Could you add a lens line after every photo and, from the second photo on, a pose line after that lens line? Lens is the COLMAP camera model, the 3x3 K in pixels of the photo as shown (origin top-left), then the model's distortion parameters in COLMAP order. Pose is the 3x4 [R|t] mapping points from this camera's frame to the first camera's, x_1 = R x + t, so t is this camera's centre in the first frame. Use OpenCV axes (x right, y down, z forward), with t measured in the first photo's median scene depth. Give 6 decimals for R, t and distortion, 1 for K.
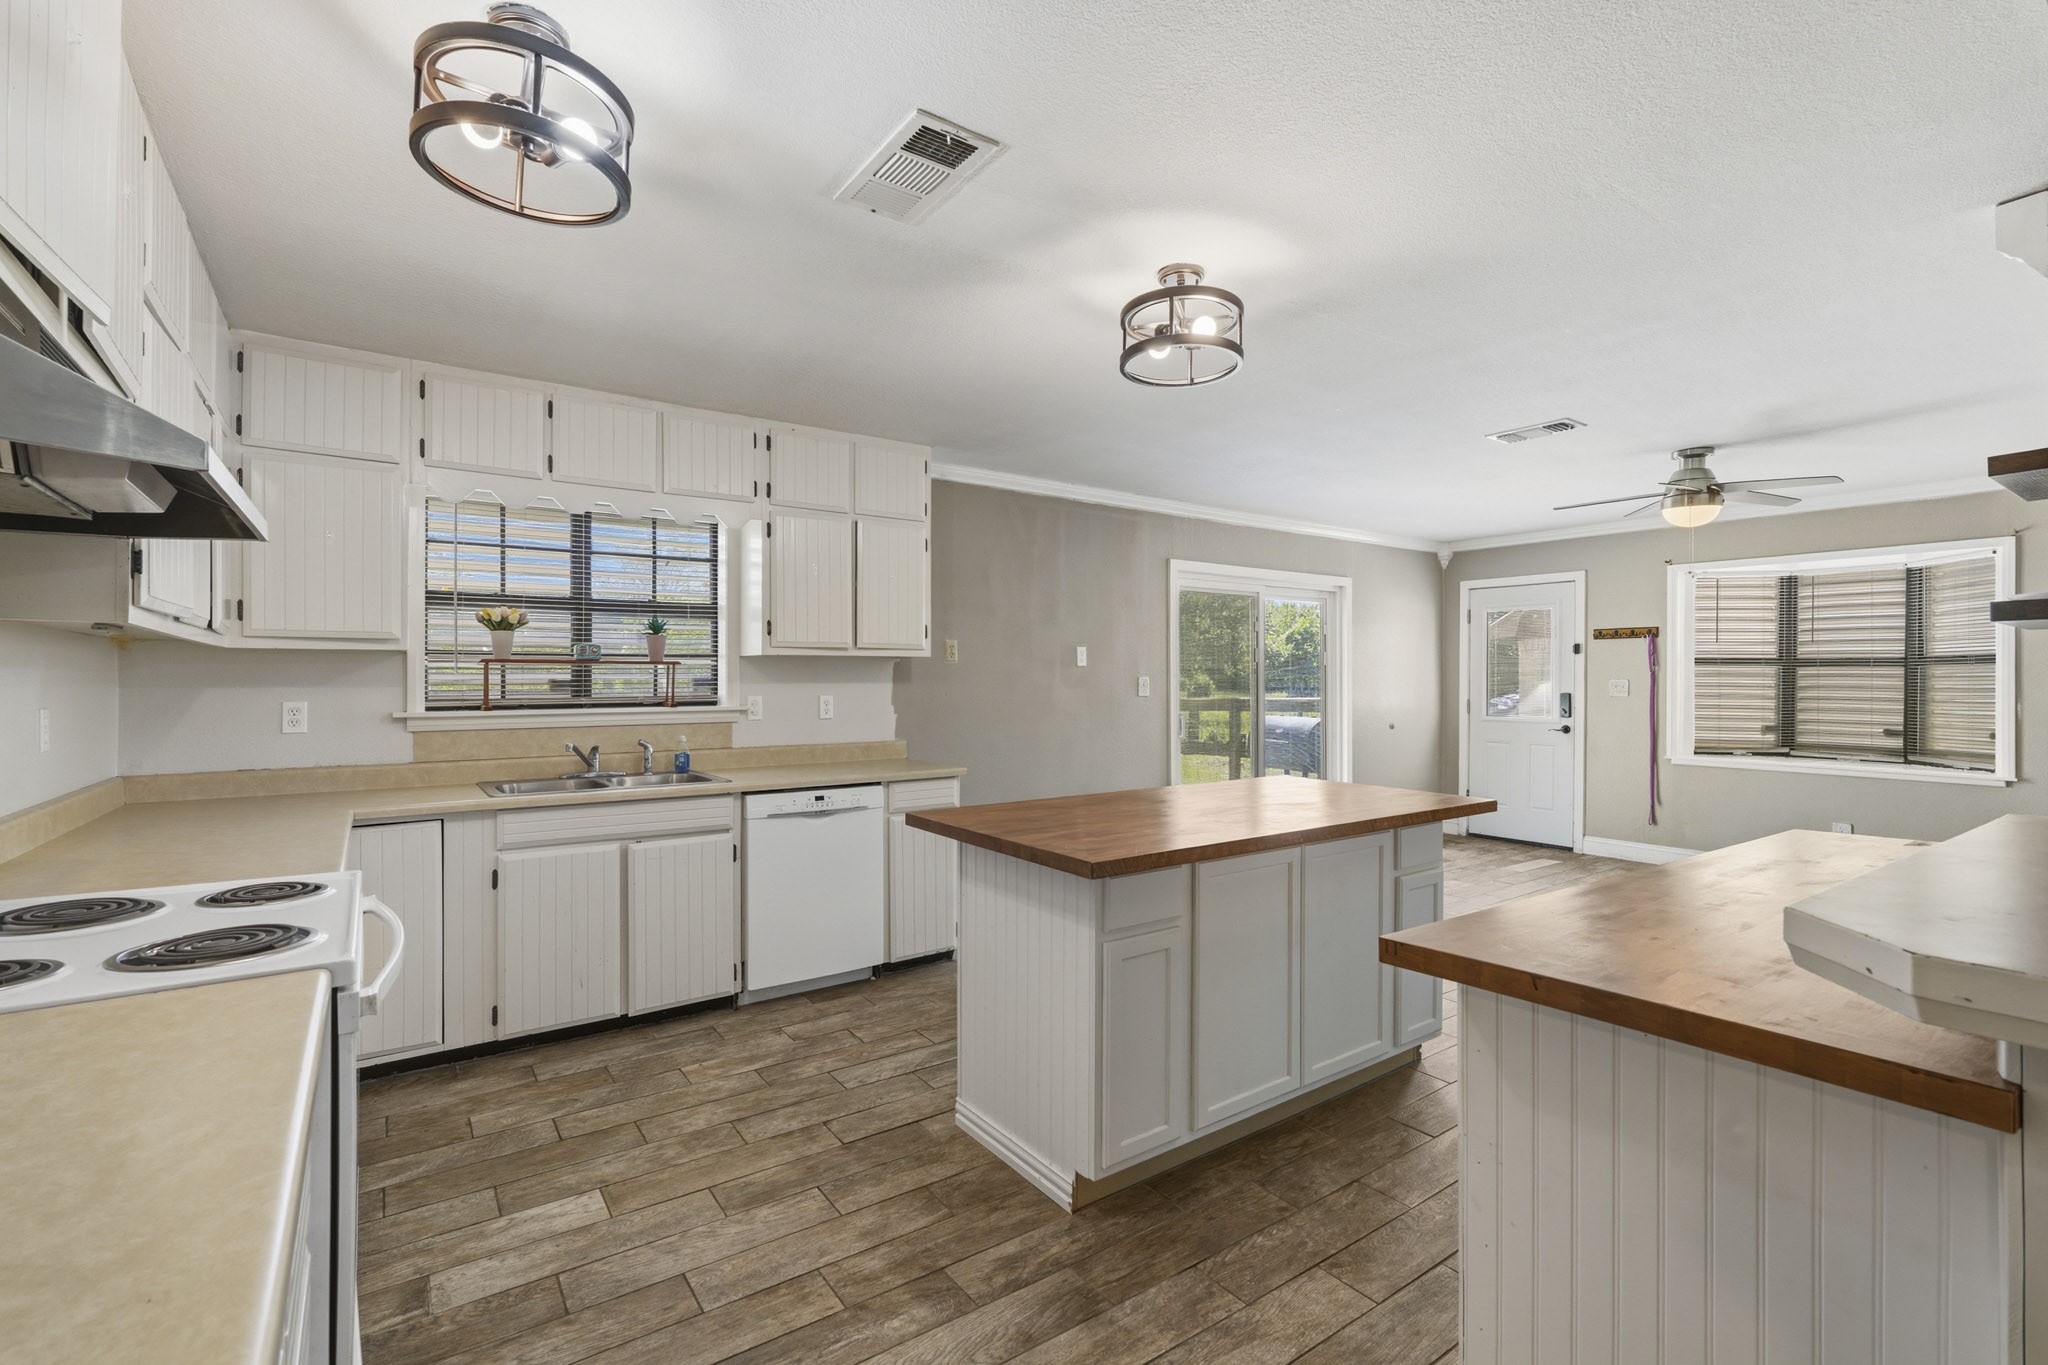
lens RADIAL K [[905.4, 0, 1005.8], [0, 905.4, 676.7], [0, 0, 1]] dist [-0.002643, 0.000905]
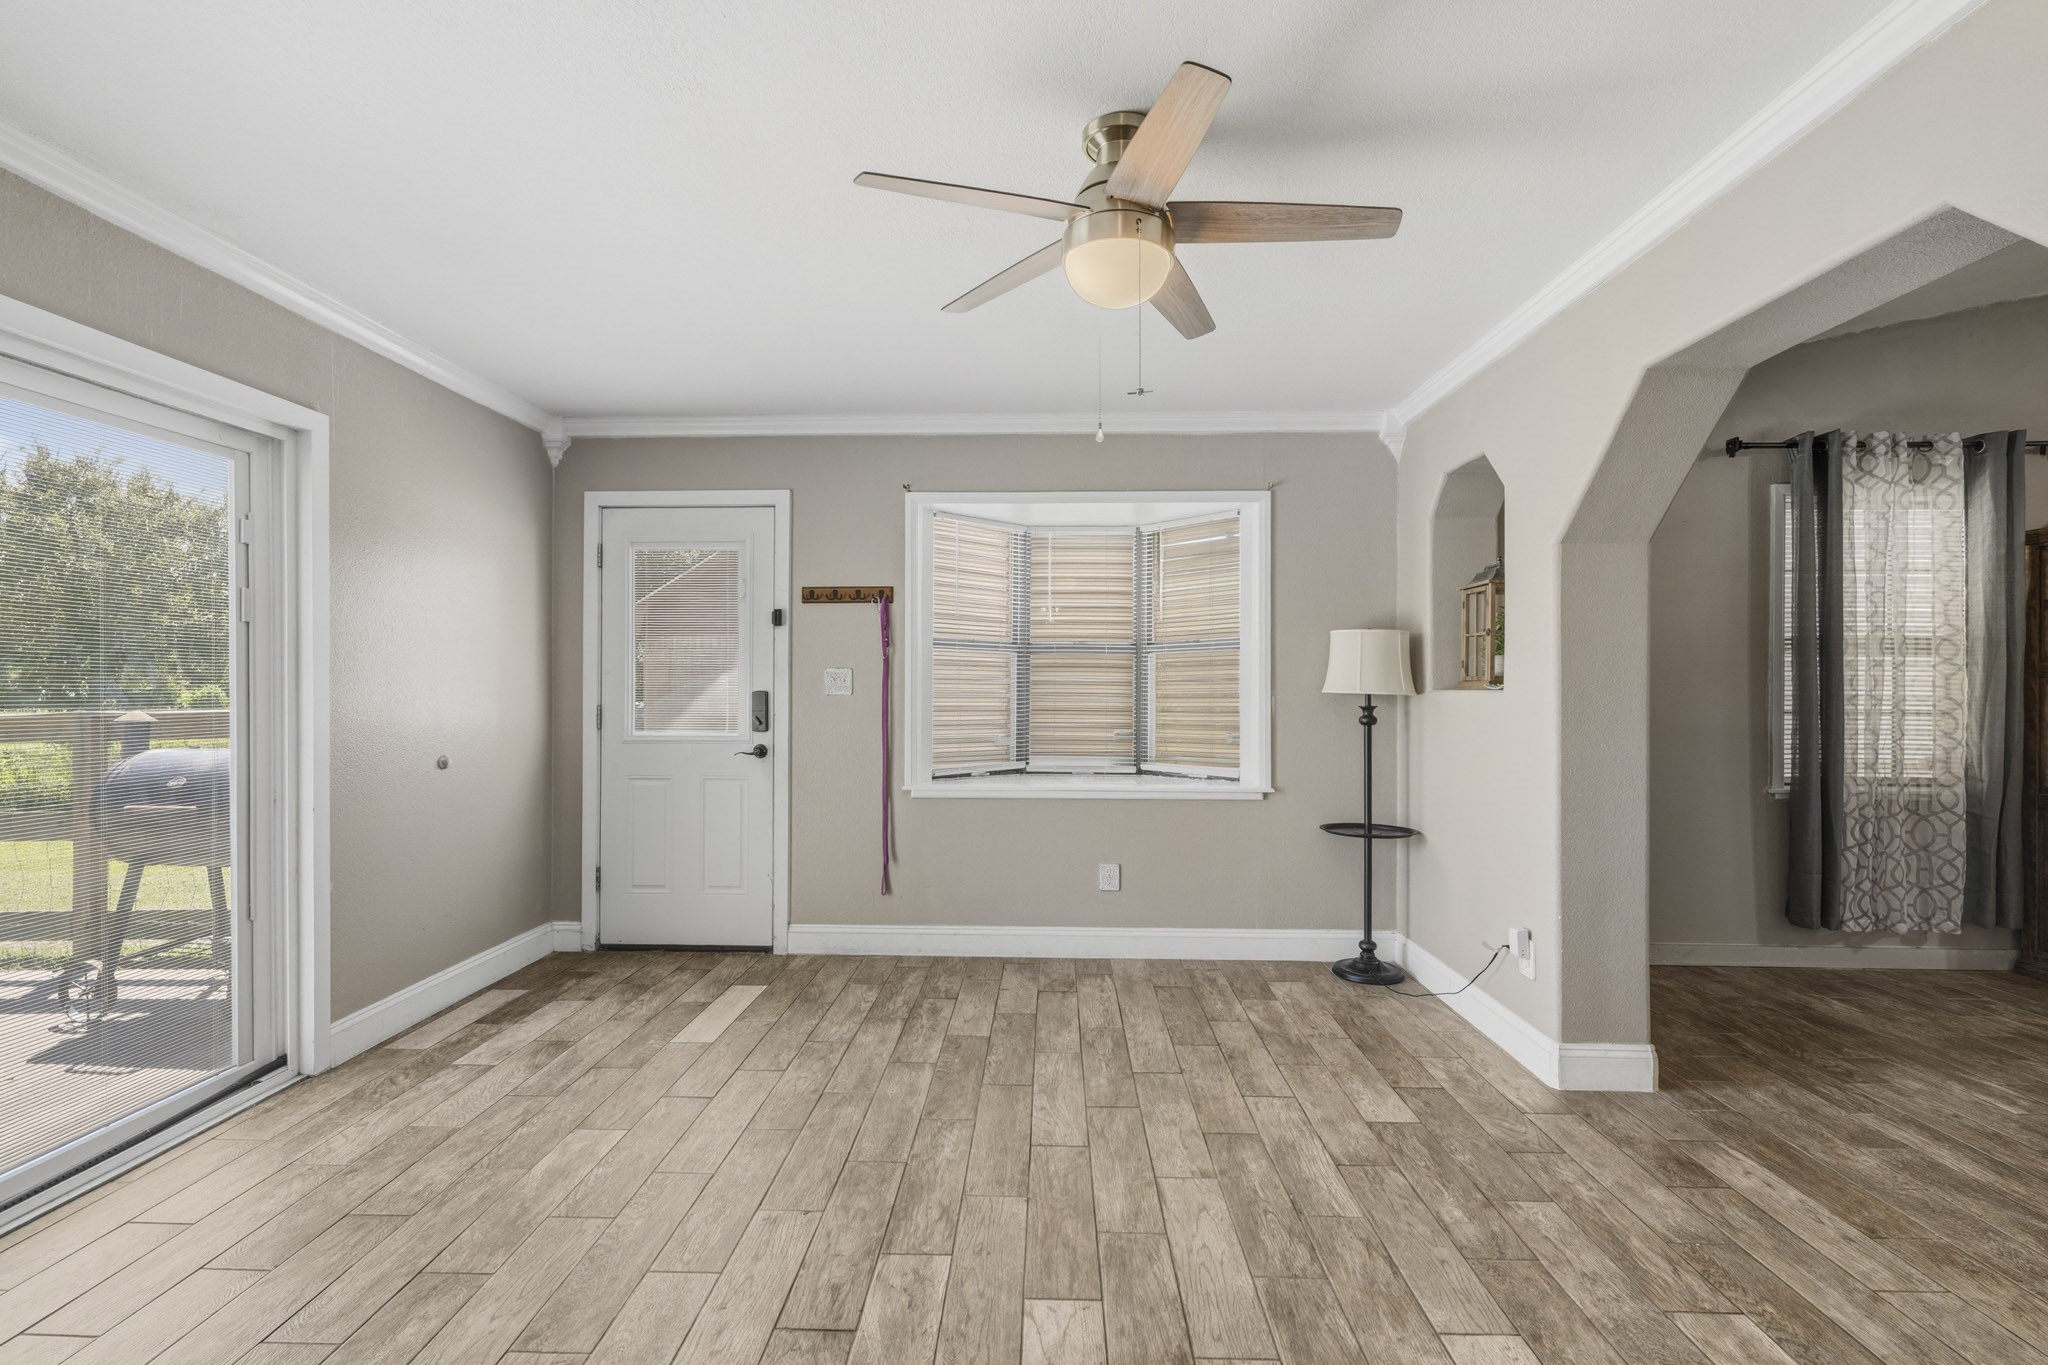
lens RADIAL K [[905.4, 0, 1035.4], [0, 905.4, 694.0], [0, 0, 1]] dist [-0.002643, 0.000905]
pose [[0.592951, -0.003548, 0.805231, 0.291098], [-0.000319, 0.999989, 0.004641, 0.020683], [-0.805239, -0.003008, 0.592943, 0.595326]]
